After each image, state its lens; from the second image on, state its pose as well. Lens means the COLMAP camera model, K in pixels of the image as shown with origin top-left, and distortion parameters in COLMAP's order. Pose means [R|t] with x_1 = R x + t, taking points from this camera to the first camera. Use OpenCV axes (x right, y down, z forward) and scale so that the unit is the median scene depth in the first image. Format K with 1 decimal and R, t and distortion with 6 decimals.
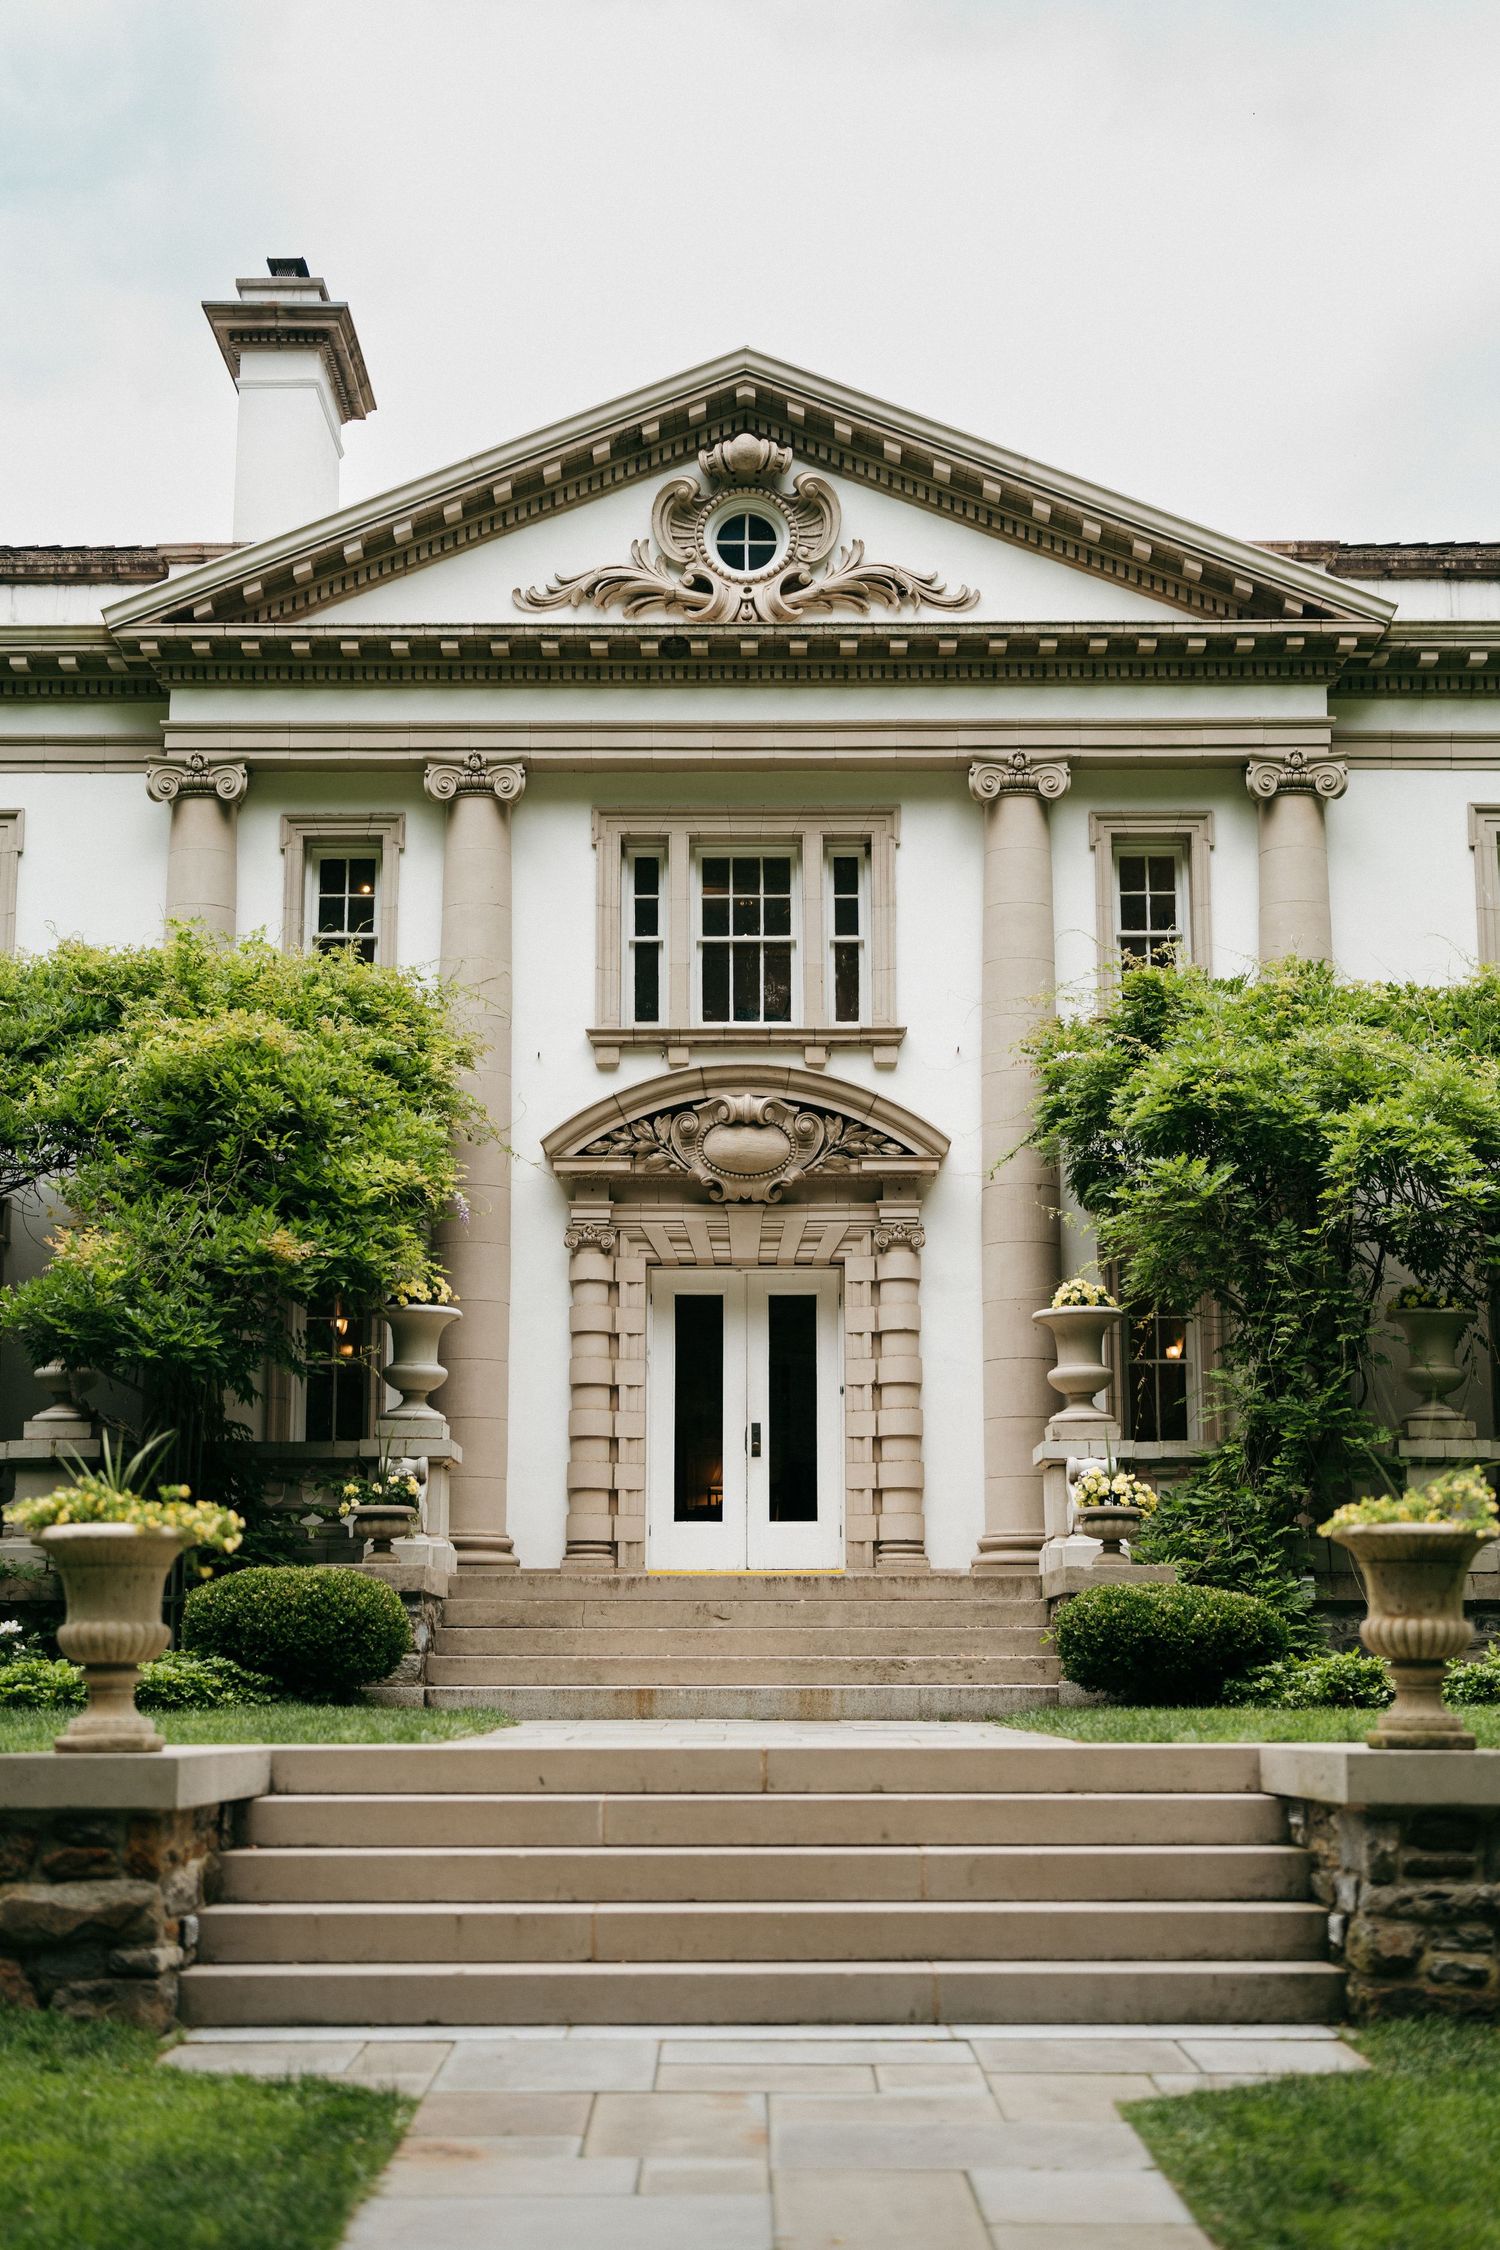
lens RADIAL K [[3440.9, 0, 741.1], [0, 3440.9, 1121.4], [0, 0, 1]] dist [-0.060152, 0.000000]
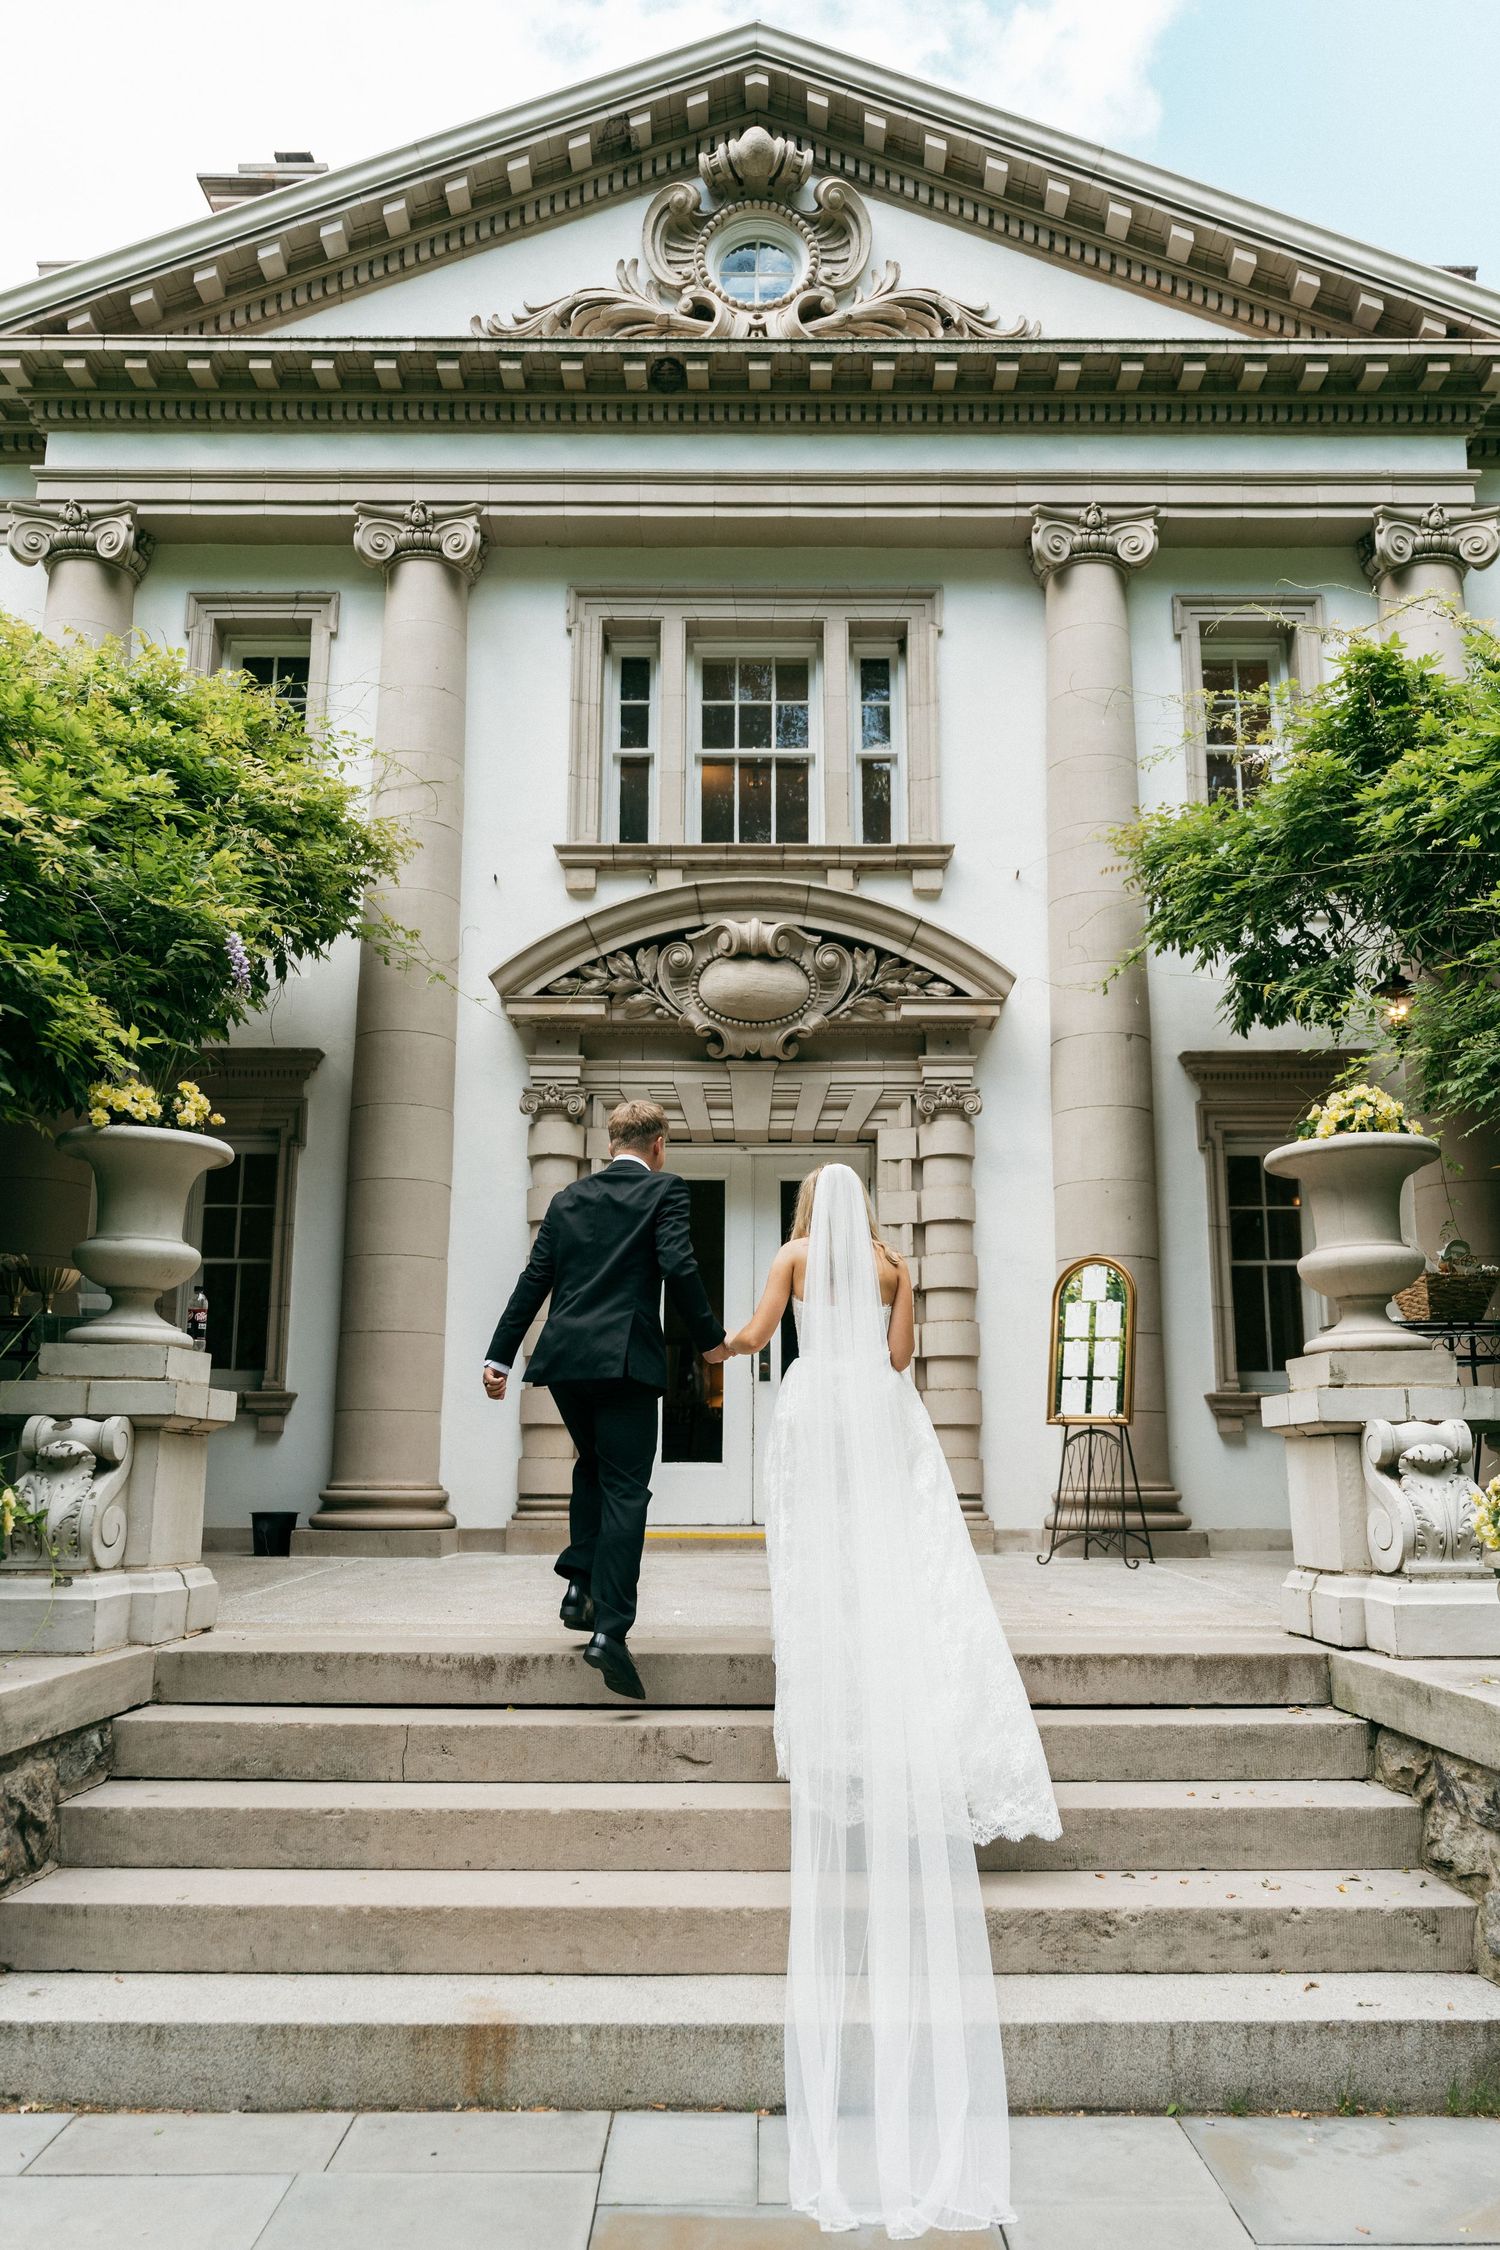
lens RADIAL K [[1844.7, 0, 767.2], [0, 1844.7, 1130.8], [0, 0, 1]] dist [-0.003589, -0.016650]
pose [[0.999977, 0.003472, 0.005863, 0.002208], [-0.003368, 0.999841, -0.017525, 0.046884], [-0.005923, 0.017505, 0.999829, 0.569782]]
